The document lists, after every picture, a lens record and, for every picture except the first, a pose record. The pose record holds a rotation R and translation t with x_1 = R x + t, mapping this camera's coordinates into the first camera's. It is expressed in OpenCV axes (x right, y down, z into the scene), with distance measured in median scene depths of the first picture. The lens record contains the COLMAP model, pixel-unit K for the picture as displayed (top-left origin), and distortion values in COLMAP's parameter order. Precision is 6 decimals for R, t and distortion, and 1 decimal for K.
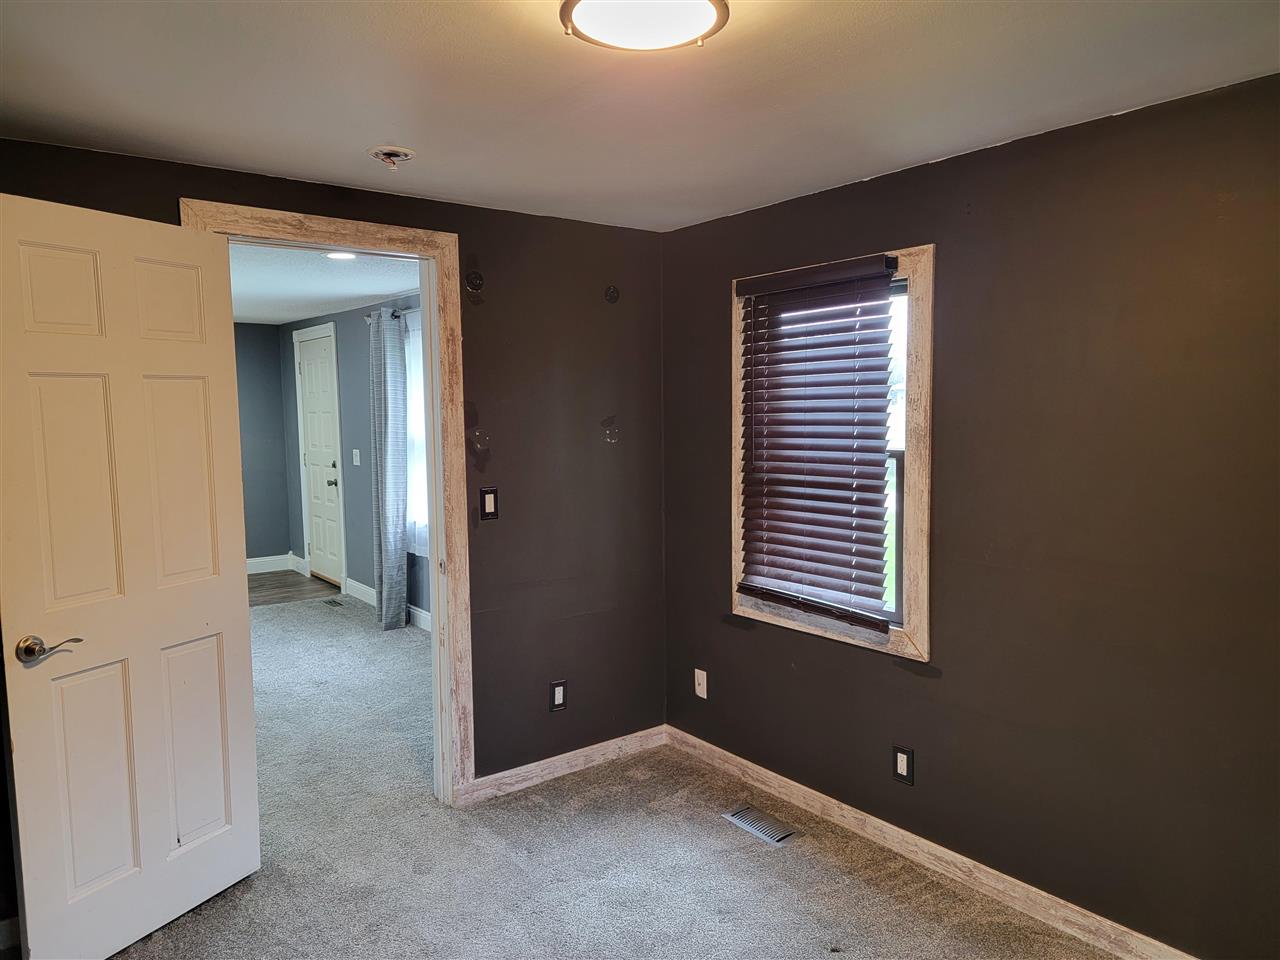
lens RADIAL K [[887.8, 0, 639.3], [0, 887.8, 482.0], [0, 0, 1]] dist [0.061401, 0.000598]
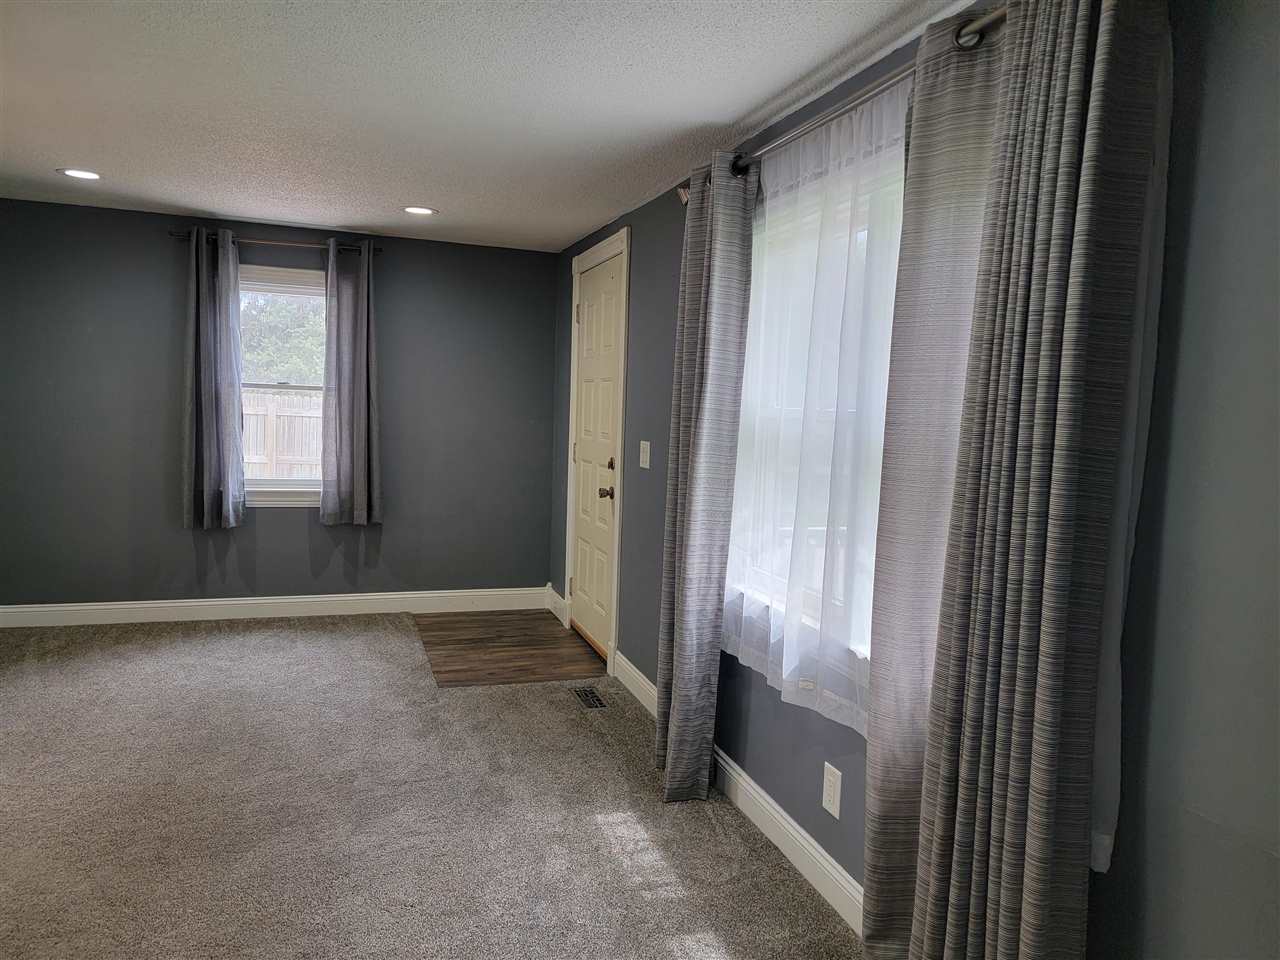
lens RADIAL K [[887.8, 0, 638.6], [0, 887.8, 481.8], [0, 0, 1]] dist [0.061401, 0.000598]
pose [[0.944290, 0.075366, -0.320368, -0.148681], [-0.075653, 0.997067, 0.011569, -0.018255], [0.320300, 0.013313, 0.947222, 0.501904]]
